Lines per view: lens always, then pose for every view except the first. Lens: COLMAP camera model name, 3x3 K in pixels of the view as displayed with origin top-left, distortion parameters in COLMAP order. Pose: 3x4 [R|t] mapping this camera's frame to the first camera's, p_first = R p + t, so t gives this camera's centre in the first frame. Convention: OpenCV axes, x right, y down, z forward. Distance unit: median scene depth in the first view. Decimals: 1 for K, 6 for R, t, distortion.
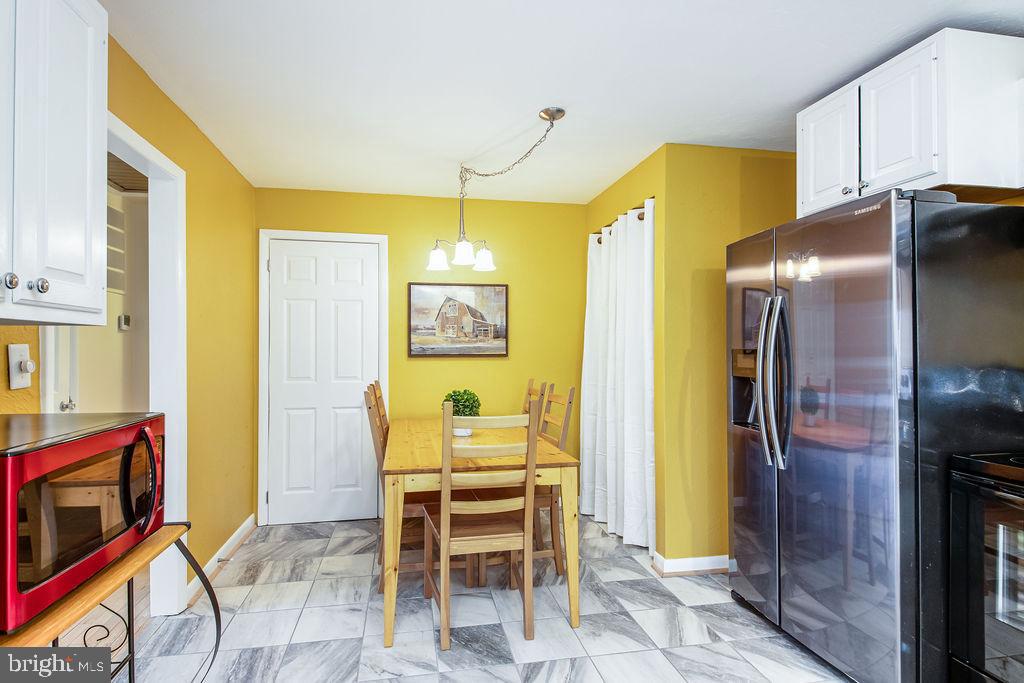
lens RADIAL K [[521.9, 0, 514.4], [0, 521.9, 349.3], [0, 0, 1]] dist [0.023370, -0.002330]
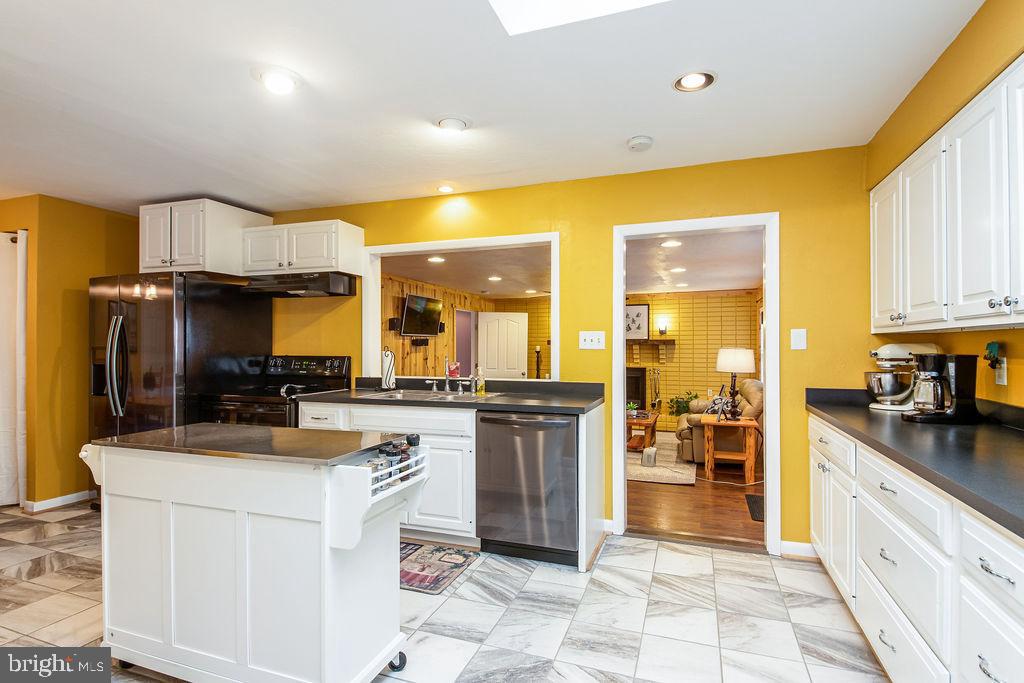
lens RADIAL K [[504.2, 0, 495.5], [0, 504.2, 339.6], [0, 0, 1]] dist [0.027749, -0.016057]
pose [[0.539011, 0.010430, 0.842234, -0.164980], [-0.001394, 0.999933, -0.011491, -0.004175], [-0.842298, 0.005020, 0.538989, -0.635737]]
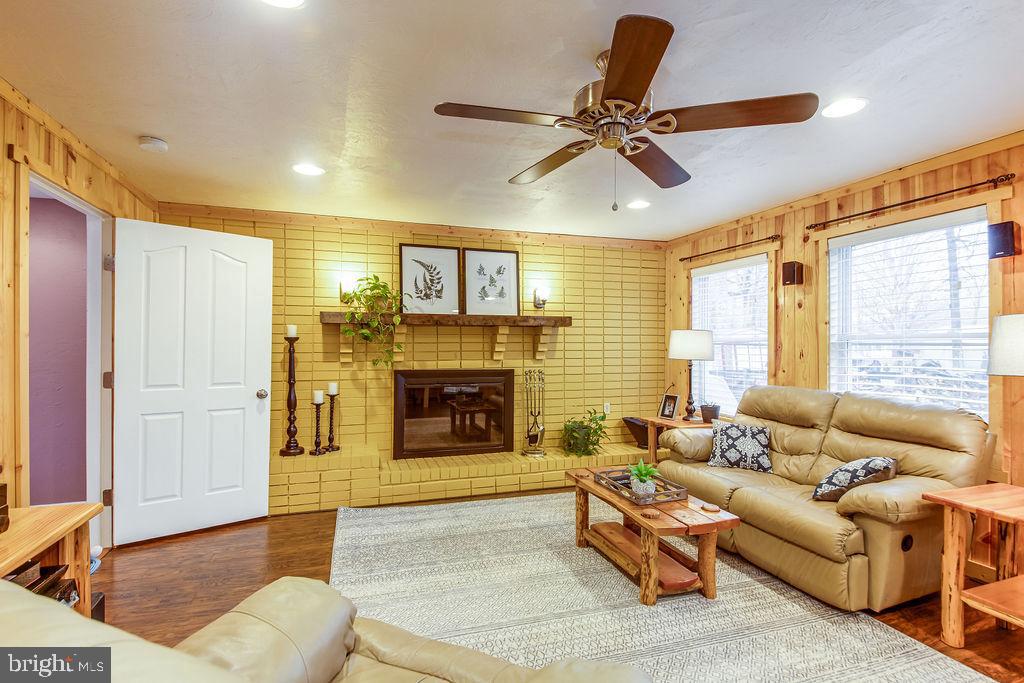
lens RADIAL K [[504.2, 0, 496.5], [0, 504.2, 343.9], [0, 0, 1]] dist [0.027749, -0.016057]
pose [[-0.128858, 0.003759, 0.991656, 0.991425], [-0.002401, 0.999989, -0.004102, 0.041861], [-0.991660, -0.002910, -0.128847, 0.277152]]
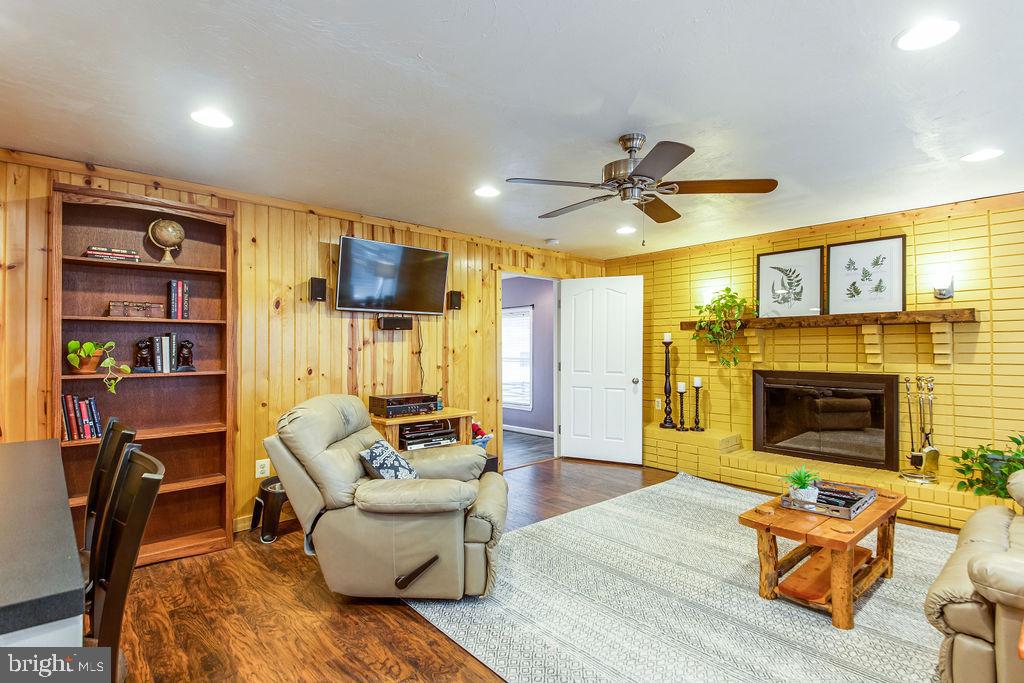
lens RADIAL K [[504.2, 0, 509.4], [0, 504.2, 342.3], [0, 0, 1]] dist [0.027749, -0.016057]
pose [[0.856861, 0.002611, 0.515541, 0.971537], [0.002696, 0.999951, -0.009545, 0.038904], [-0.515541, 0.009569, 0.856811, -0.451559]]
